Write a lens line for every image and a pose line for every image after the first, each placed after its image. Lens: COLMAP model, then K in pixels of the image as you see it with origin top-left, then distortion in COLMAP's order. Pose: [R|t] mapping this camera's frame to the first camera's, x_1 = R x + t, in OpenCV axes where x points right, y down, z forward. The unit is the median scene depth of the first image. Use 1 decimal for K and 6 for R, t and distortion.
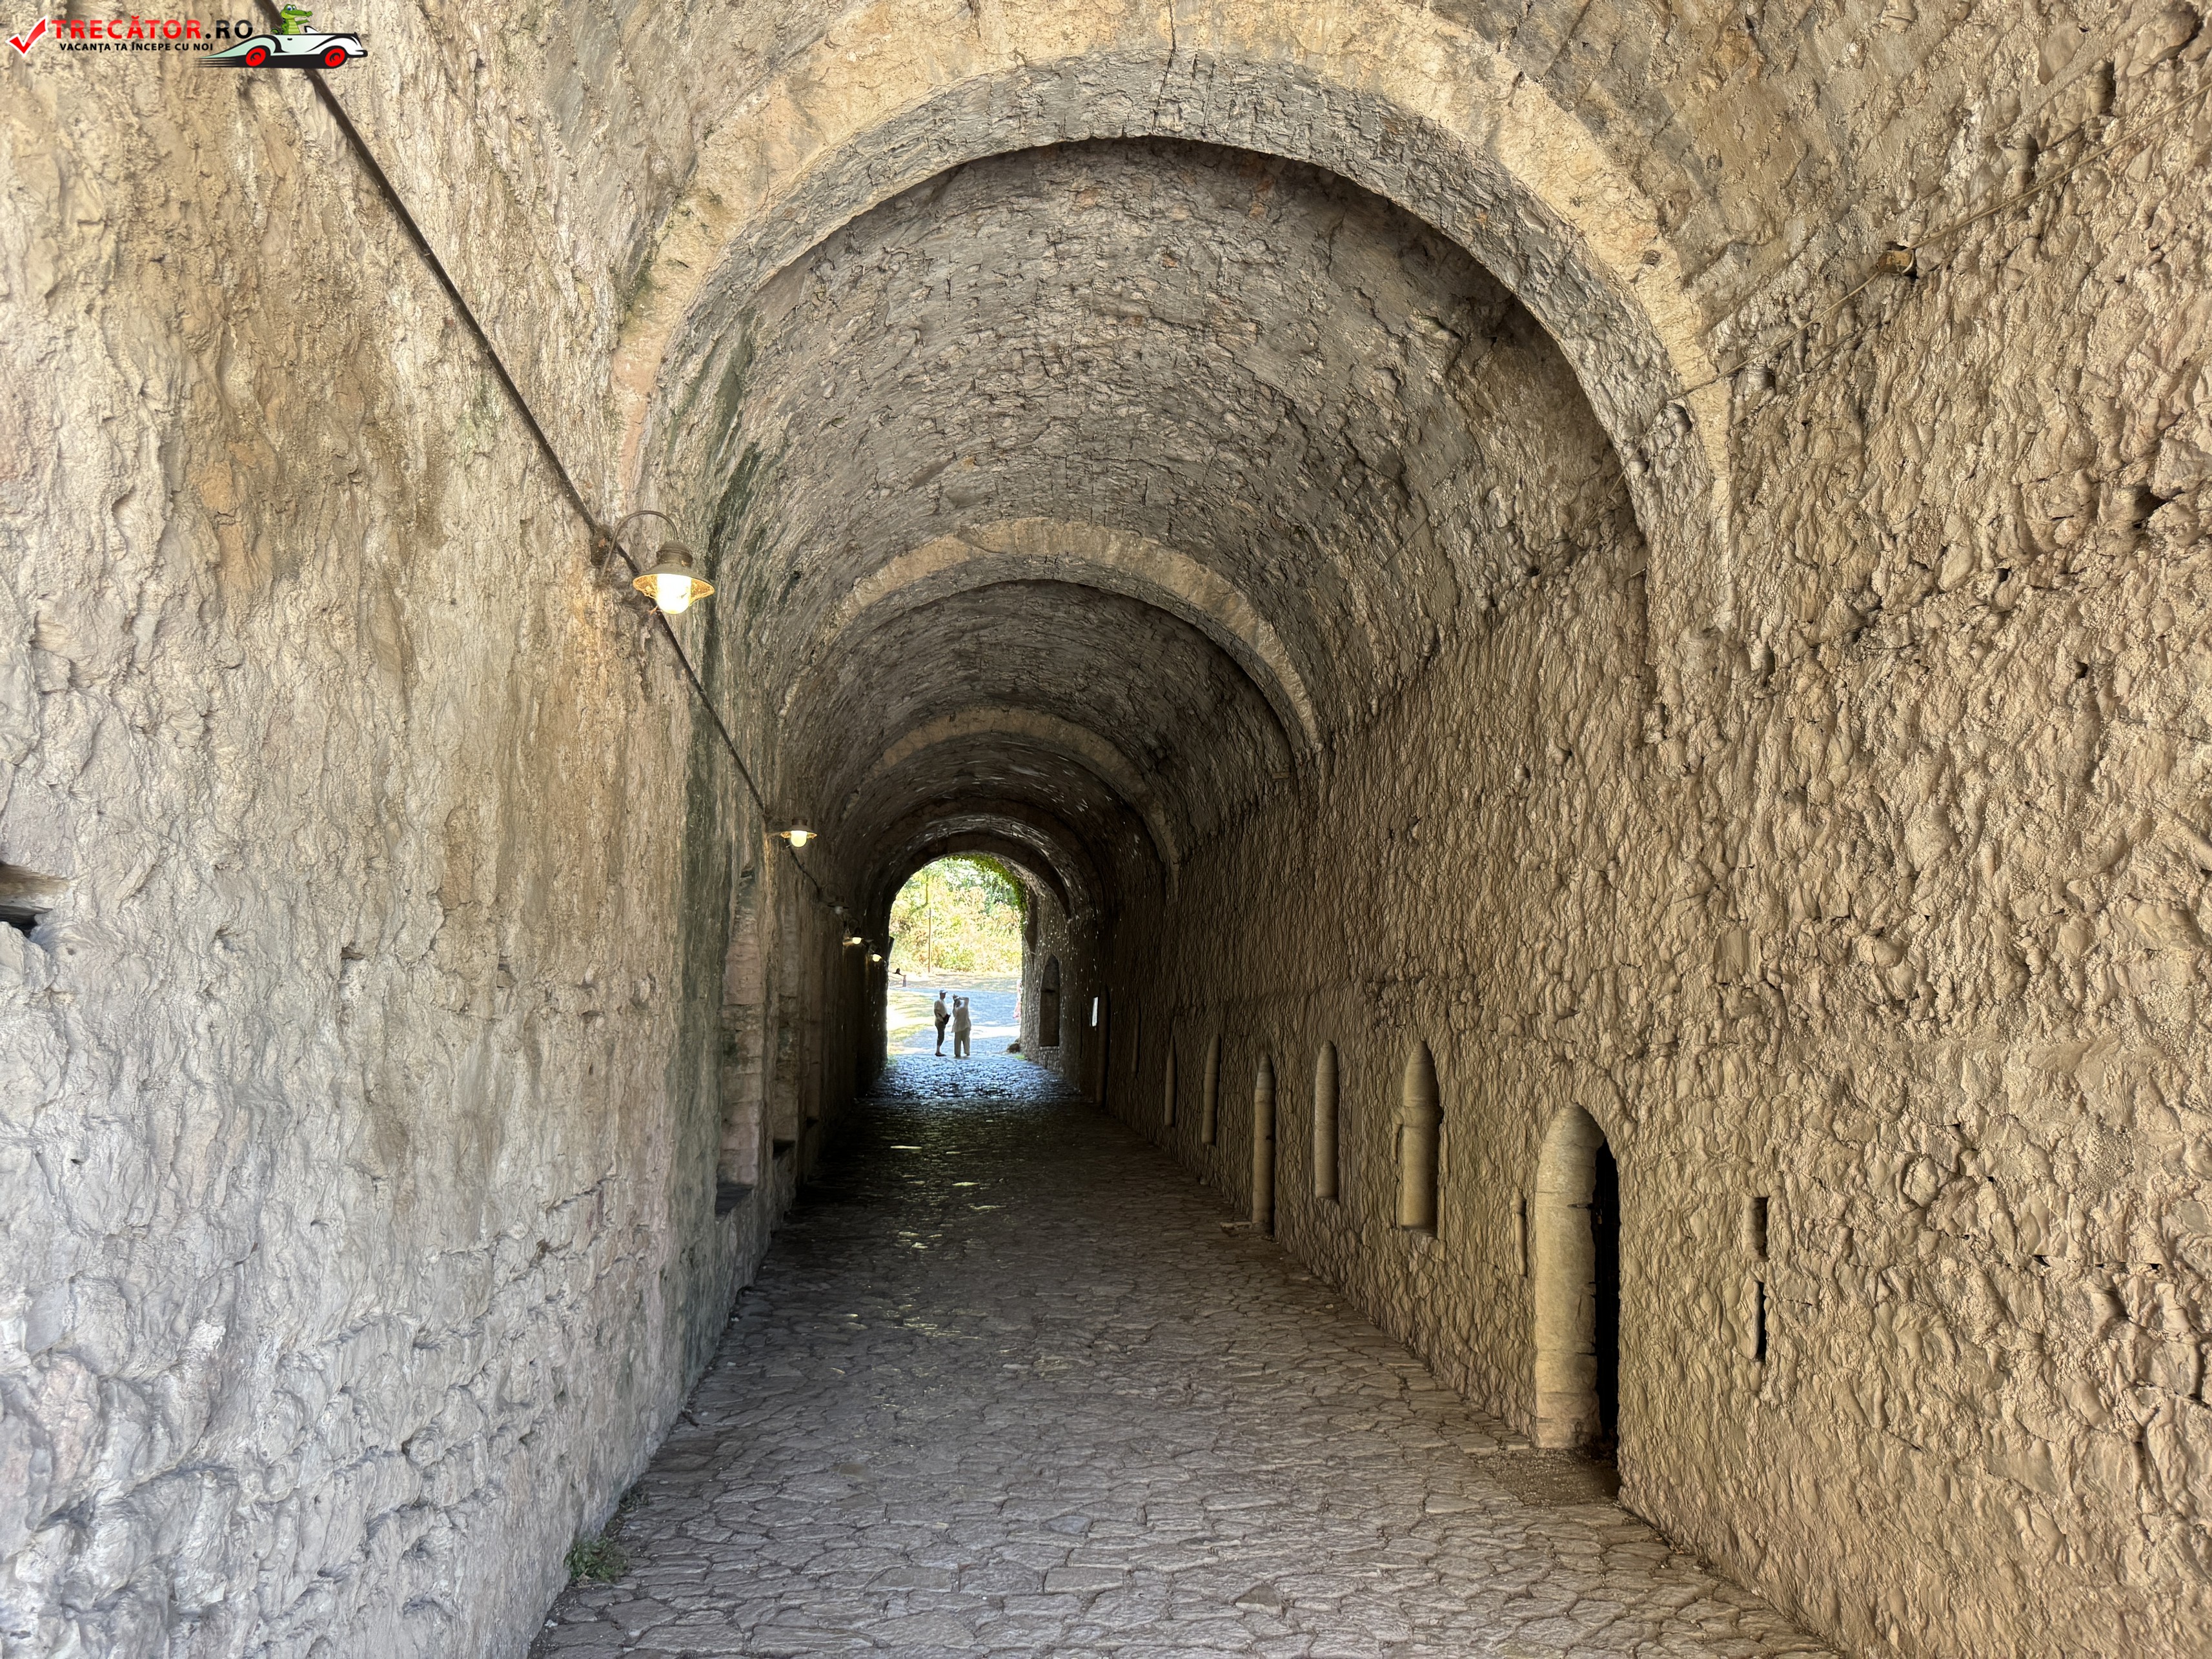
lens RADIAL K [[1567.0, 0, 1099.0], [0, 1567.0, 817.4], [0, 0, 1]] dist [0.071112, -0.086258]
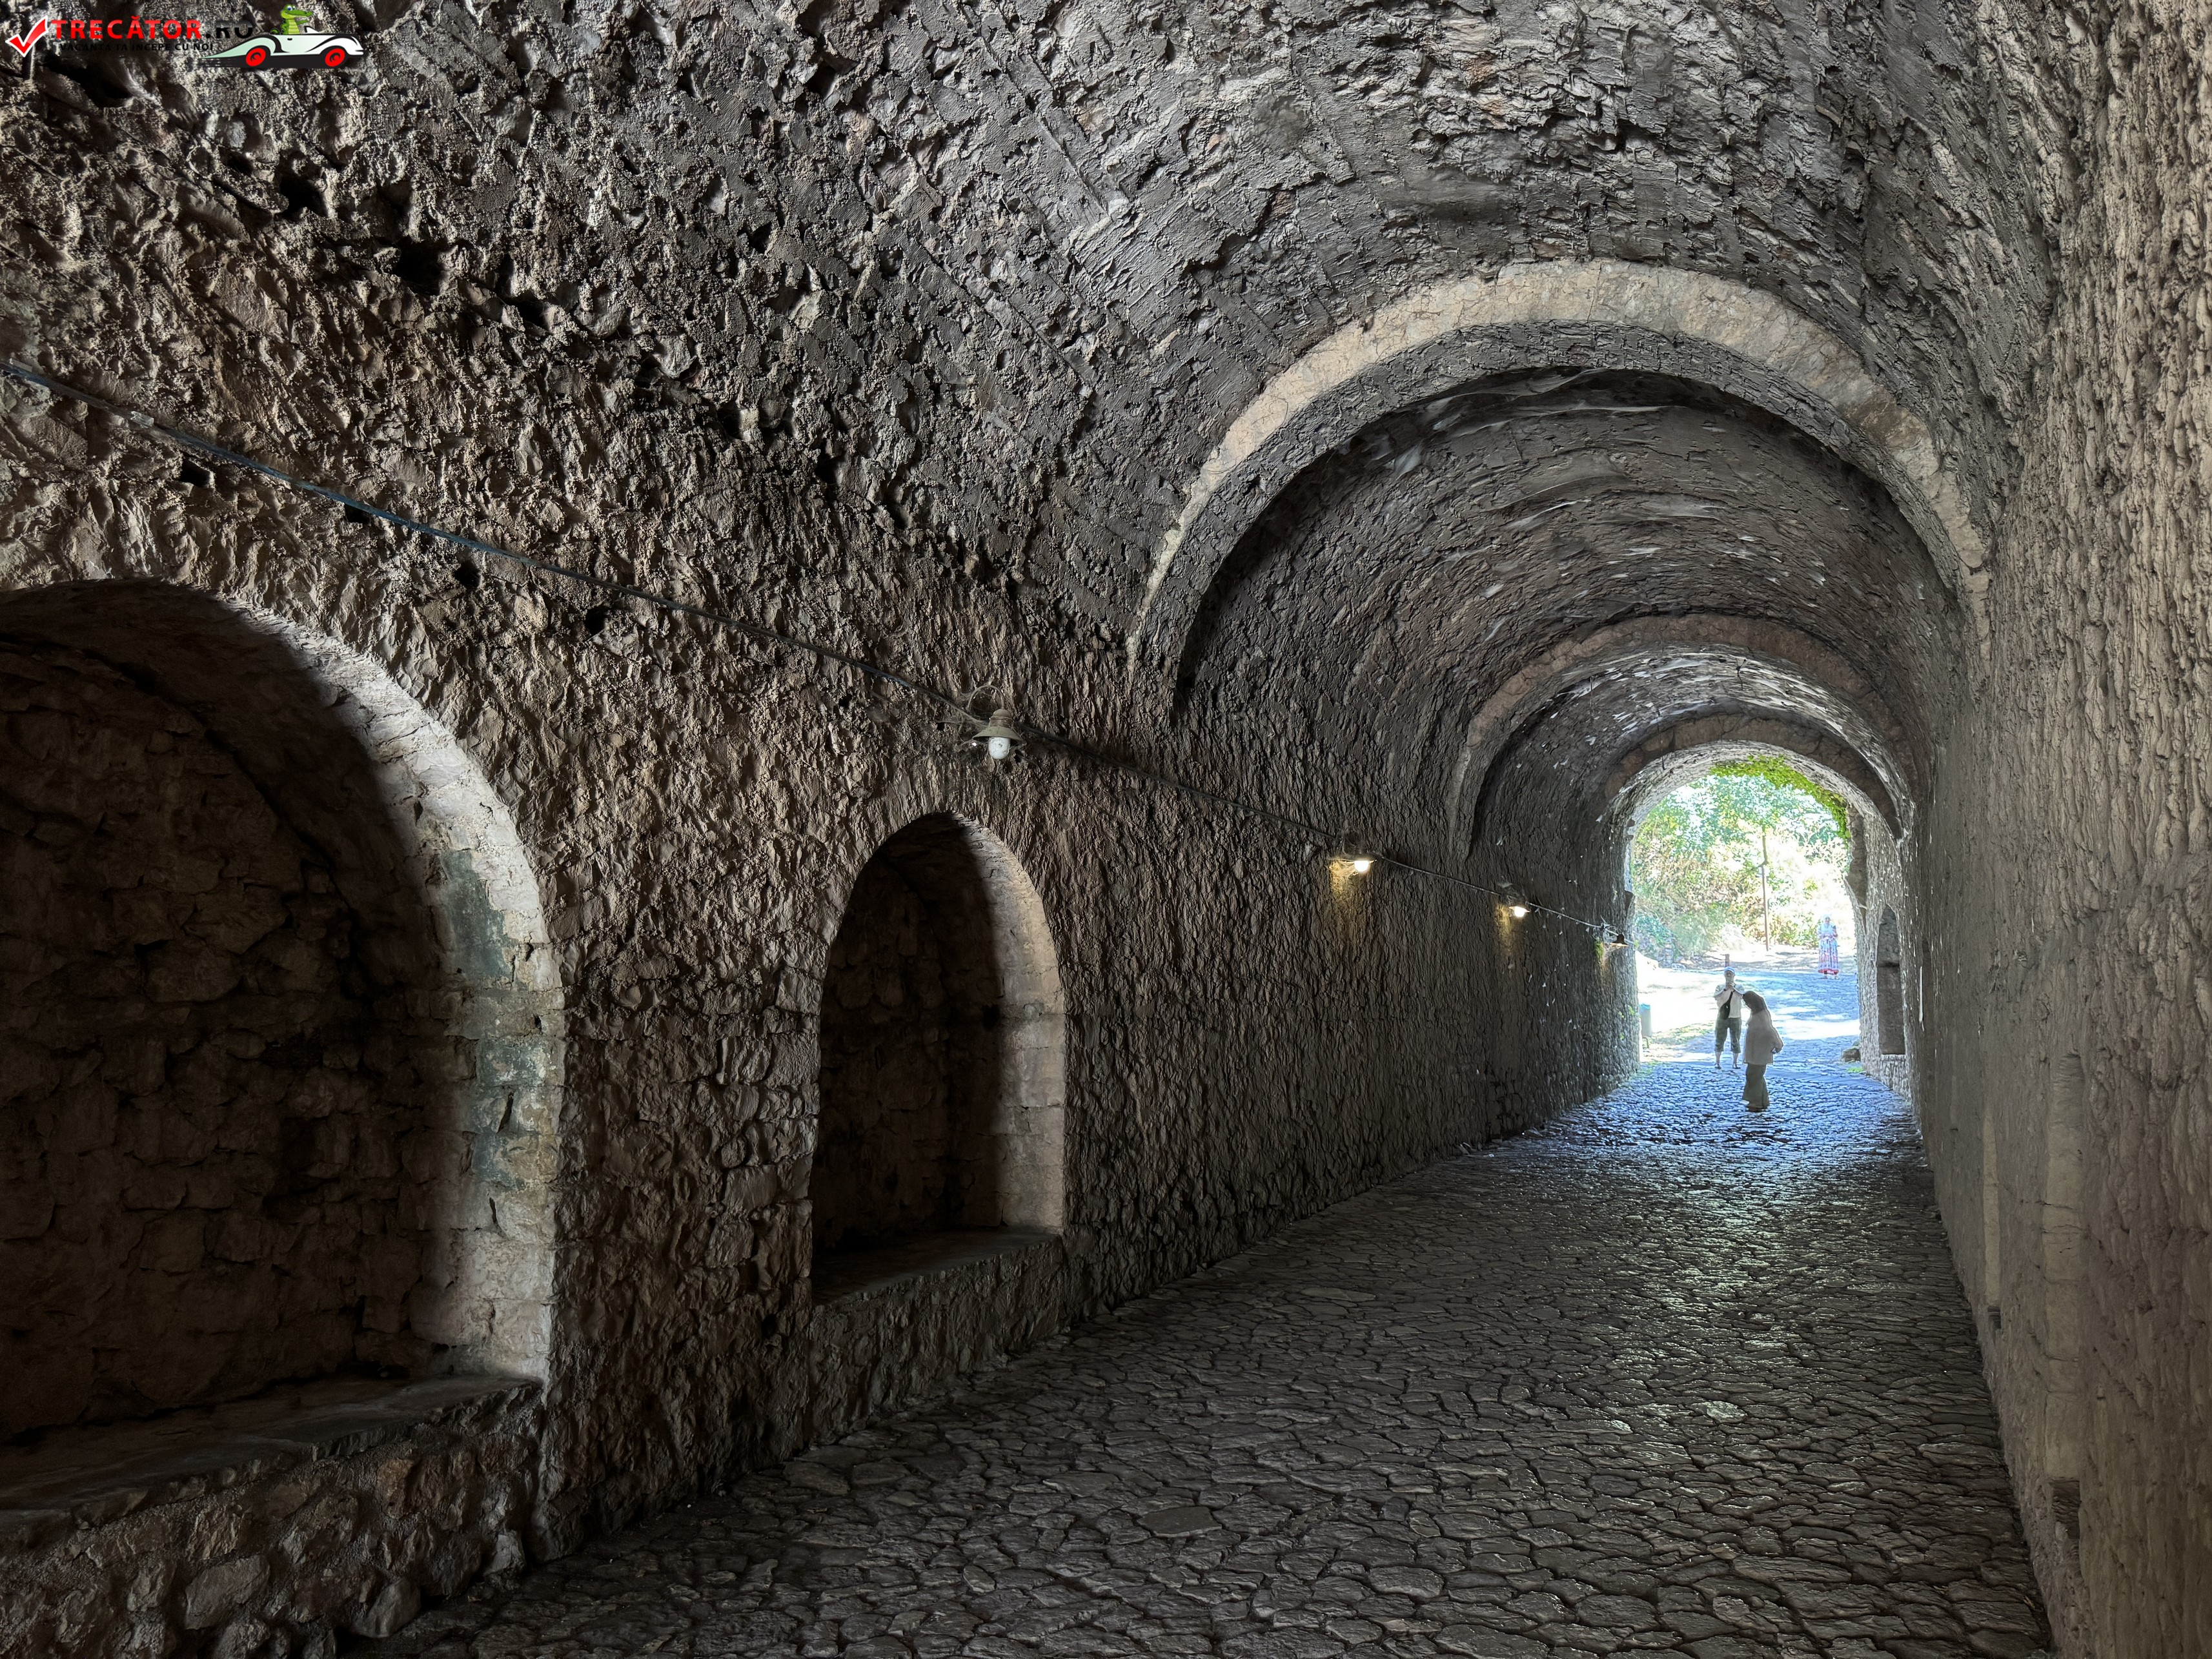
lens RADIAL K [[1567.0, 0, 1099.0], [0, 1567.0, 817.4], [0, 0, 1]] dist [0.071112, -0.086258]
pose [[0.850148, -0.071825, -0.521621, 0.031760], [0.073734, 0.997131, -0.017128, 0.038437], [0.521355, -0.023900, 0.853005, 0.292029]]
